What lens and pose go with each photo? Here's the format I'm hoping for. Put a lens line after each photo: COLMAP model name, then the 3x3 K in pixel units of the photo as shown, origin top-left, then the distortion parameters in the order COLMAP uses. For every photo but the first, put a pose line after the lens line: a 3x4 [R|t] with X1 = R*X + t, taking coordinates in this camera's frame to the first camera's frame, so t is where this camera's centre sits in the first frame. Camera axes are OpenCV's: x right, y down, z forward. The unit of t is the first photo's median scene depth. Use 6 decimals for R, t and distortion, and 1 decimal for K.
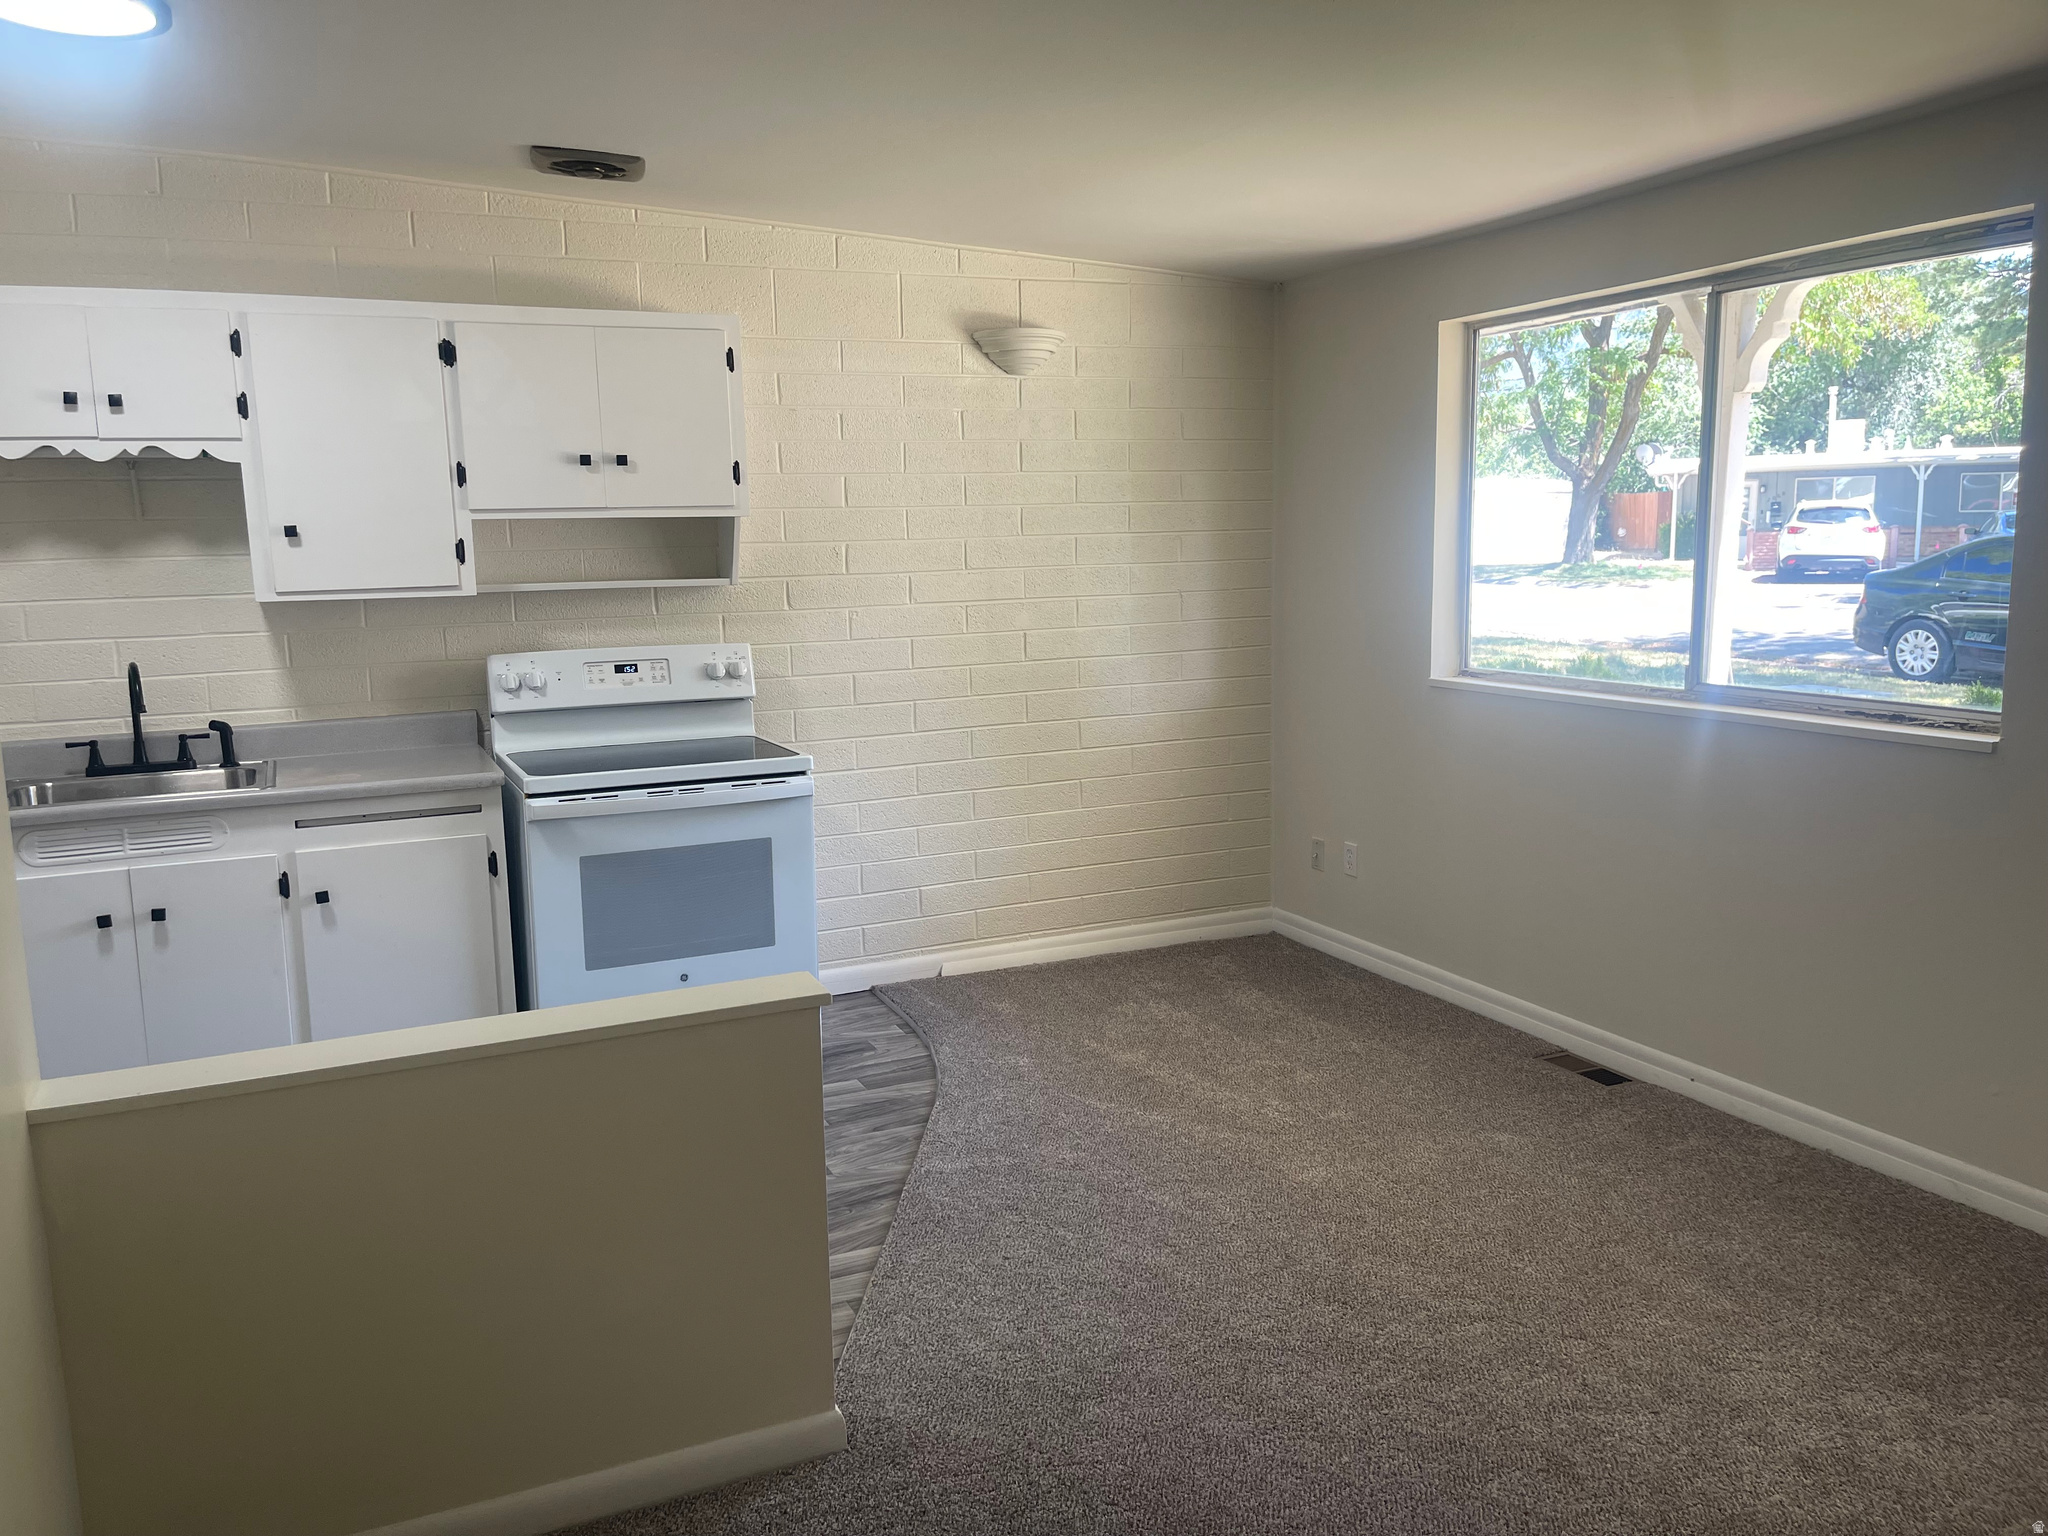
lens RADIAL K [[1566.6, 0, 1024.4], [0, 1566.6, 765.0], [0, 0, 1]] dist [0.004793, -0.000701]
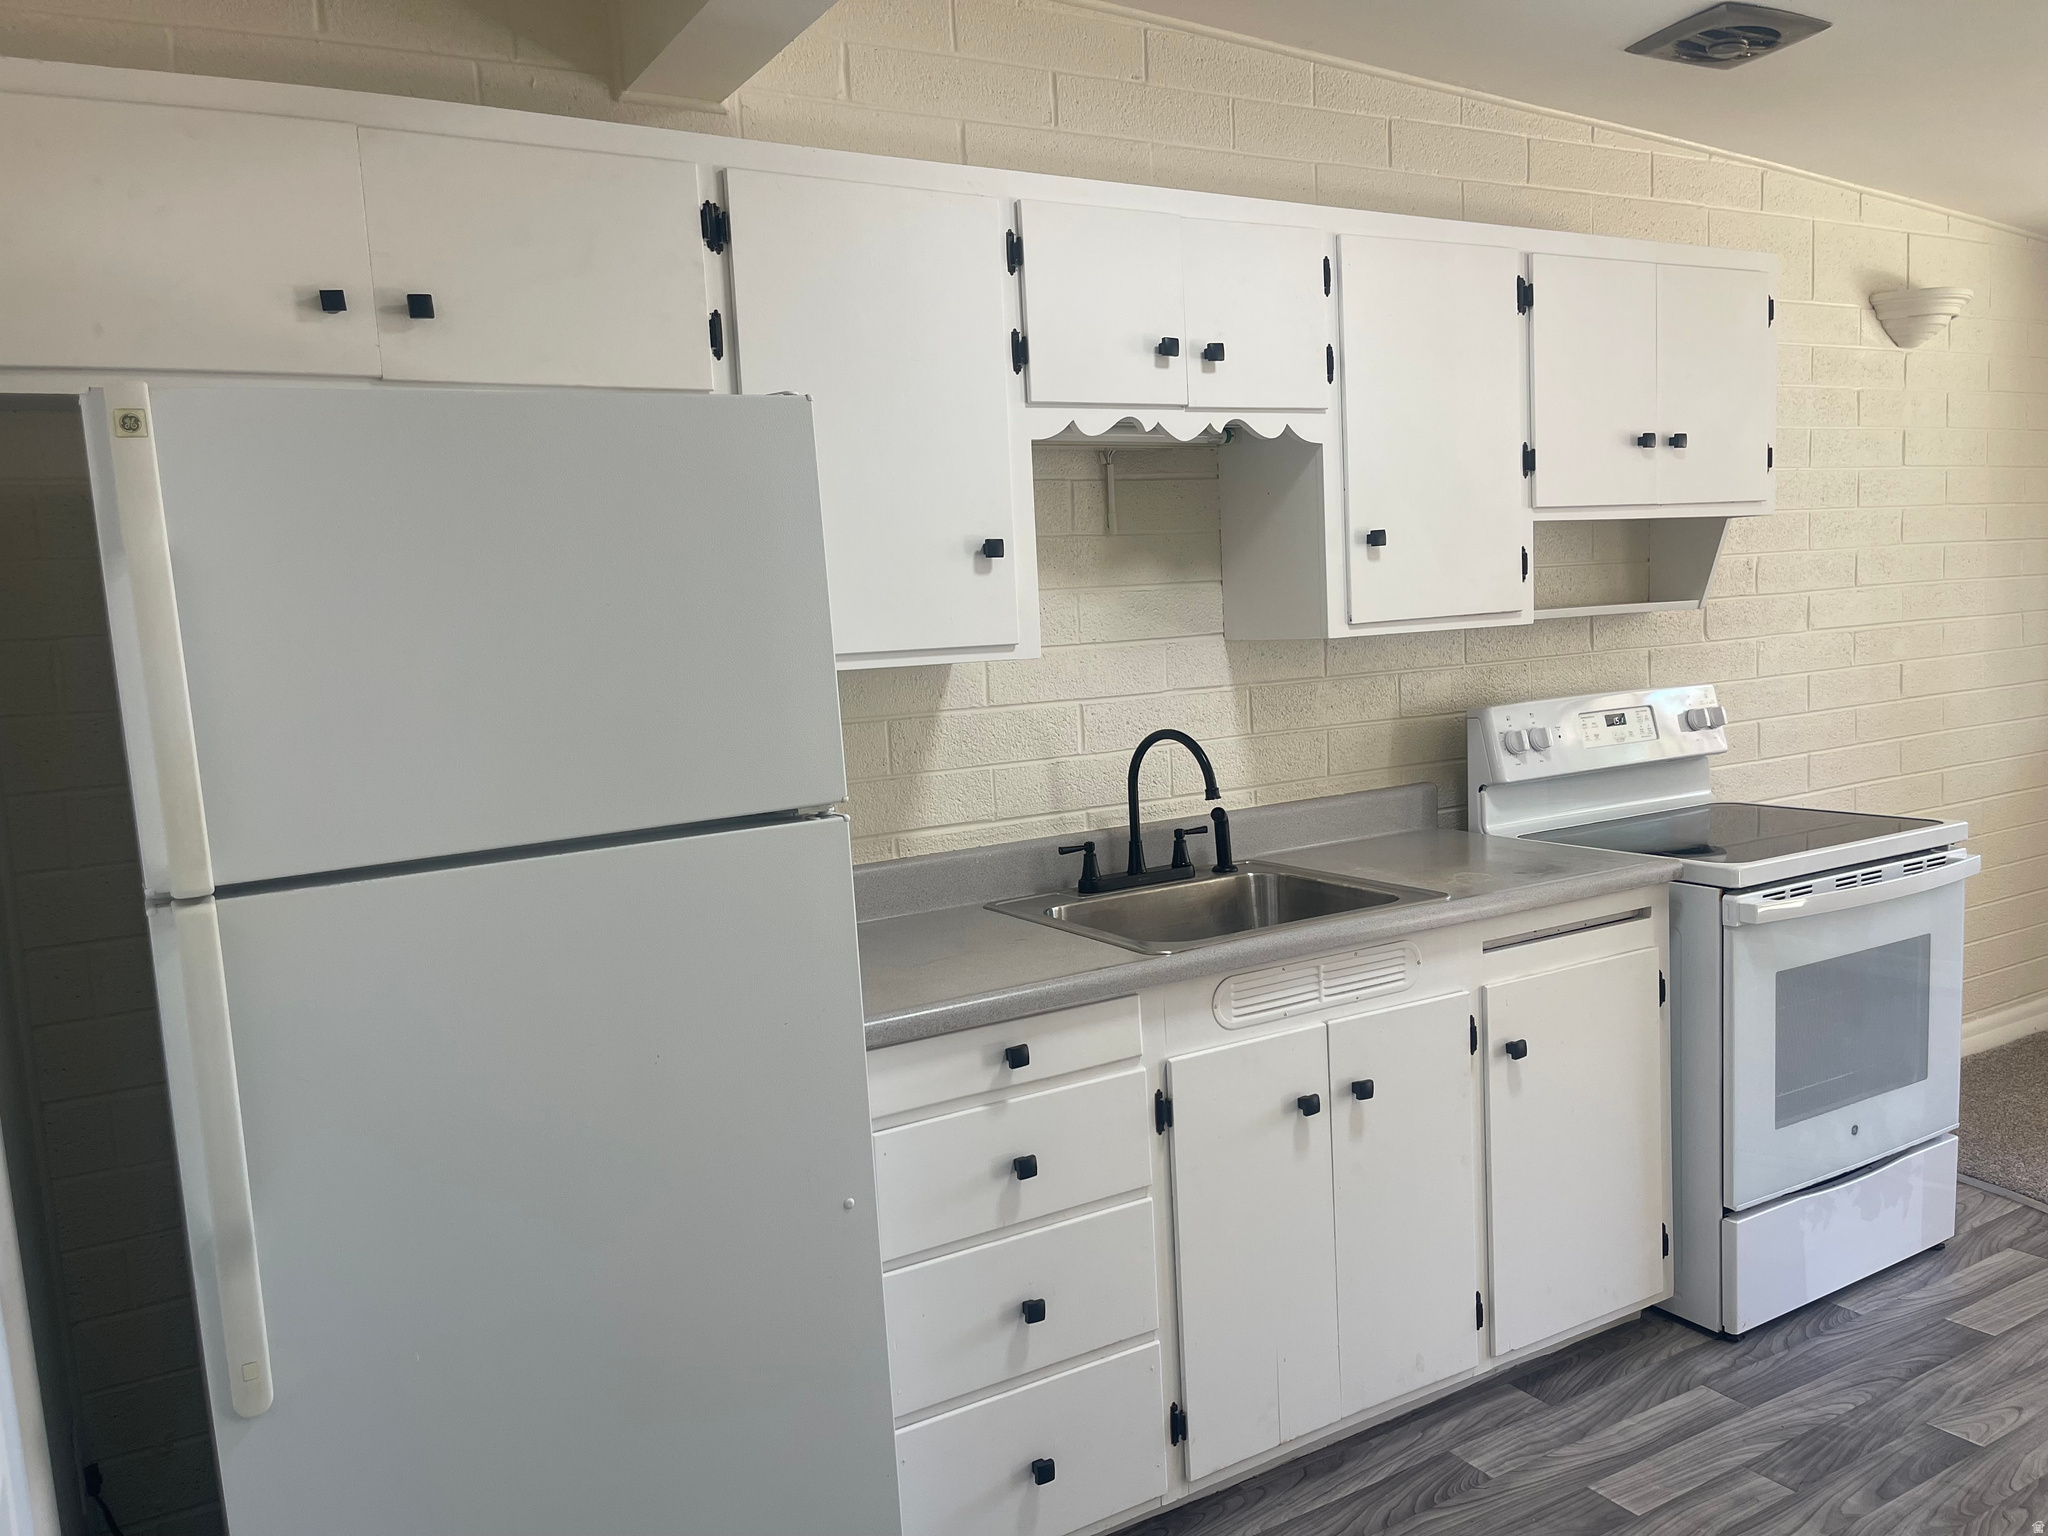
lens RADIAL K [[1566.6, 0, 1023.7], [0, 1566.6, 776.1], [0, 0, 1]] dist [0.004793, -0.000701]
pose [[0.996382, -0.041327, 0.074266, -0.663032], [0.044526, 0.998127, -0.041945, -0.016542], [-0.072393, 0.045100, 0.996356, 0.290454]]
